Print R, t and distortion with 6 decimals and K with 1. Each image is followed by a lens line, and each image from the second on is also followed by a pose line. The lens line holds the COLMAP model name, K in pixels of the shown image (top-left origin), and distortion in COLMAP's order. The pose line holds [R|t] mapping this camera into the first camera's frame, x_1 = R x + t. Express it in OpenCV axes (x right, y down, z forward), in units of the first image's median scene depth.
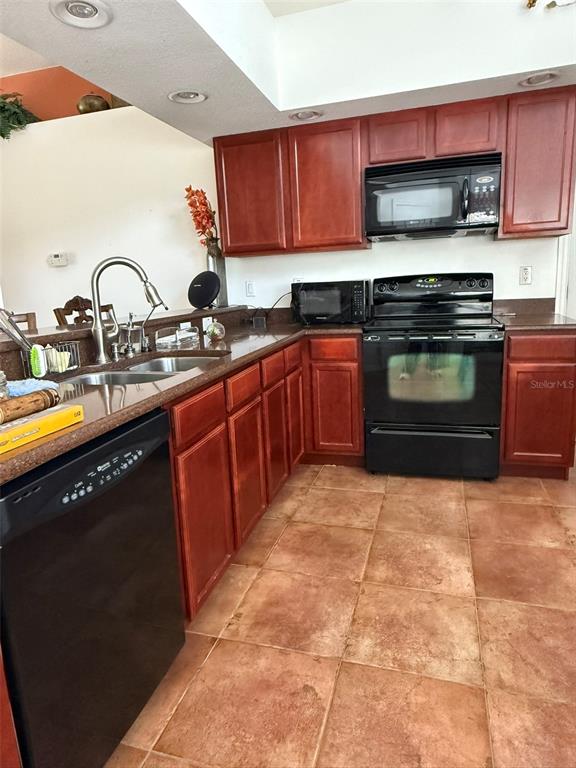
lens RADIAL K [[483.1, 0, 288.0], [0, 483.1, 384.0], [0, 0, 1]] dist [0.003905, 0.001494]
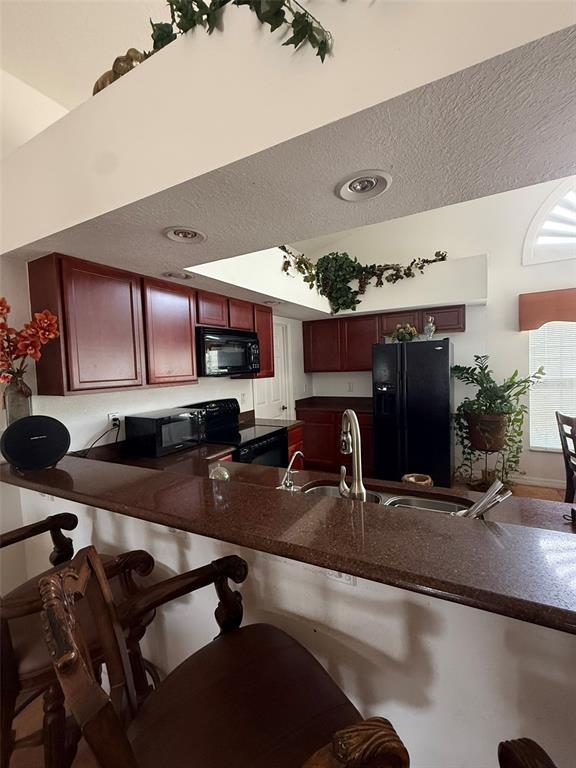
lens RADIAL K [[343.1, 0, 288.0], [0, 343.1, 384.0], [0, 0, 1]] dist [-0.000728, 0.000001]
pose [[0.220072, -0.002475, 0.975480, -1.306439], [0.237972, 0.969920, -0.051227, -0.351612], [-0.946011, 0.243411, 0.214041, 1.150535]]
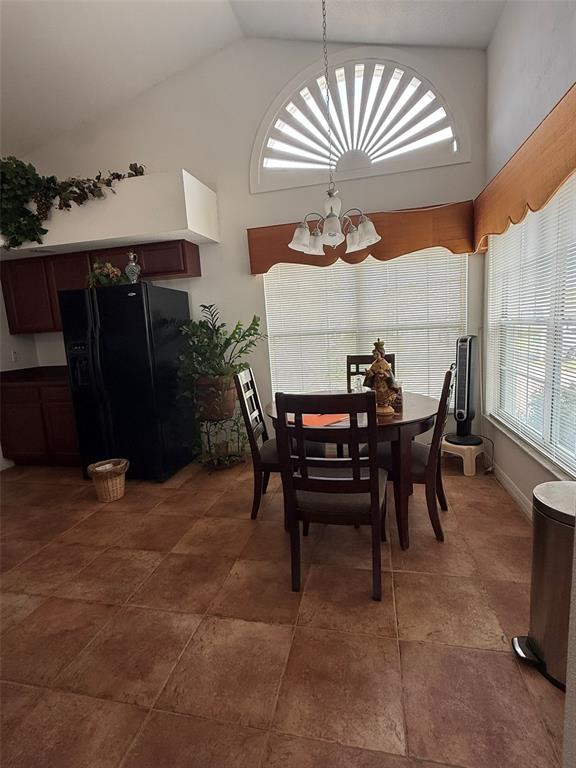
lens RADIAL K [[376.1, 0, 288.0], [0, 376.1, 384.0], [0, 0, 1]] dist [-0.000802, -0.000015]
pose [[-0.068546, -0.092779, 0.993324, -0.832535], [0.282211, 0.953196, 0.108506, 0.005617], [-0.956900, 0.287765, -0.039155, 0.033074]]
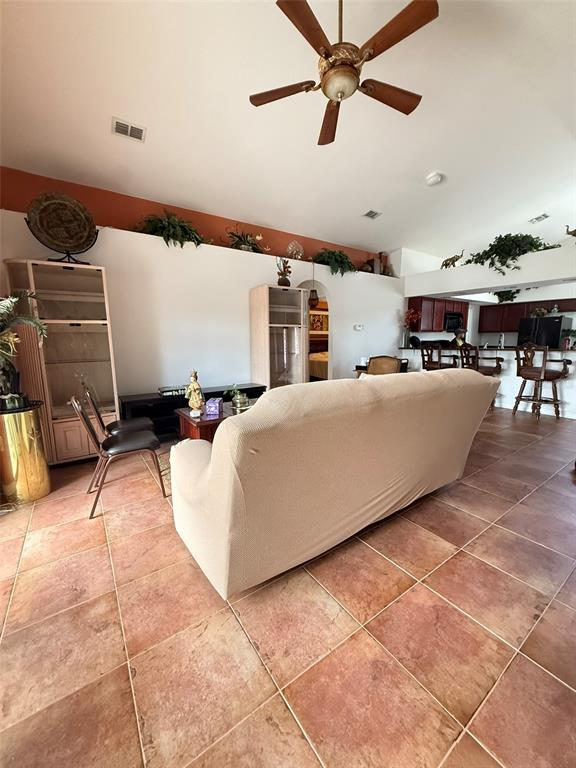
lens RADIAL K [[307.0, 0, 288.0], [0, 307.0, 384.0], [0, 0, 1]] dist [-0.002011, -0.000259]
pose [[0.620450, -0.068390, 0.781258, -4.844499], [0.148083, 0.988487, -0.031072, 0.019032], [-0.770138, 0.134970, 0.623434, 0.971375]]
